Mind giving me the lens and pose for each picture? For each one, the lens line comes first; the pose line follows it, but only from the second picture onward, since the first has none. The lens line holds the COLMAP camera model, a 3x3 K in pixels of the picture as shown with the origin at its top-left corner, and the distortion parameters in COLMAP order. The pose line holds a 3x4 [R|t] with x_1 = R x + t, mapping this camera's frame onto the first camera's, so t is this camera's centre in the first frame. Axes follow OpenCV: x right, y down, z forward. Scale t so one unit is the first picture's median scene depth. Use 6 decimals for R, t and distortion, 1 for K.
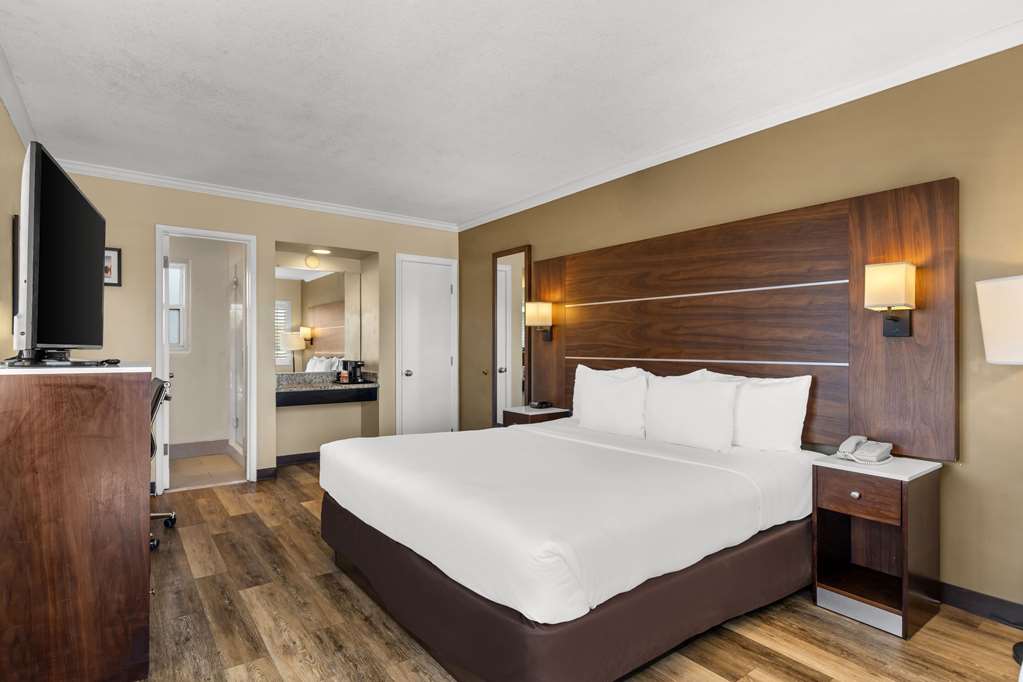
lens RADIAL K [[530.3, 0, 513.9], [0, 530.3, 347.5], [0, 0, 1]] dist [0.000373, -0.000150]
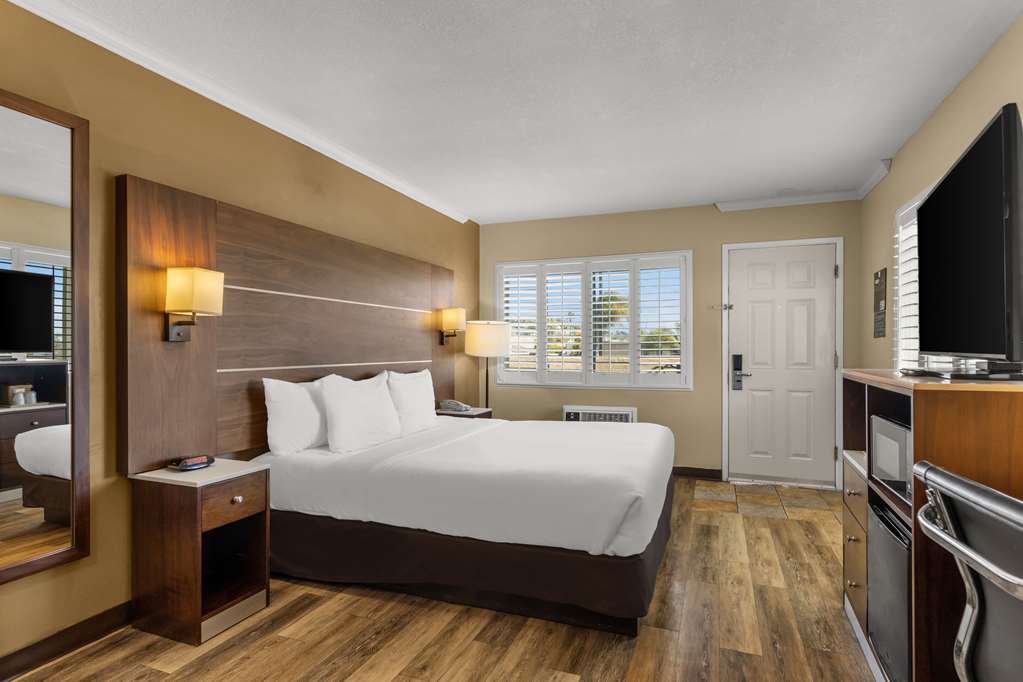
lens RADIAL K [[530.3, 0, 513.9], [0, 530.3, 347.5], [0, 0, 1]] dist [0.000373, -0.000150]
pose [[-0.533086, -0.000767, 0.846060, -0.913993], [-0.000224, 1.000000, 0.000766, -0.011096], [-0.846061, 0.000219, -0.533086, 1.599319]]
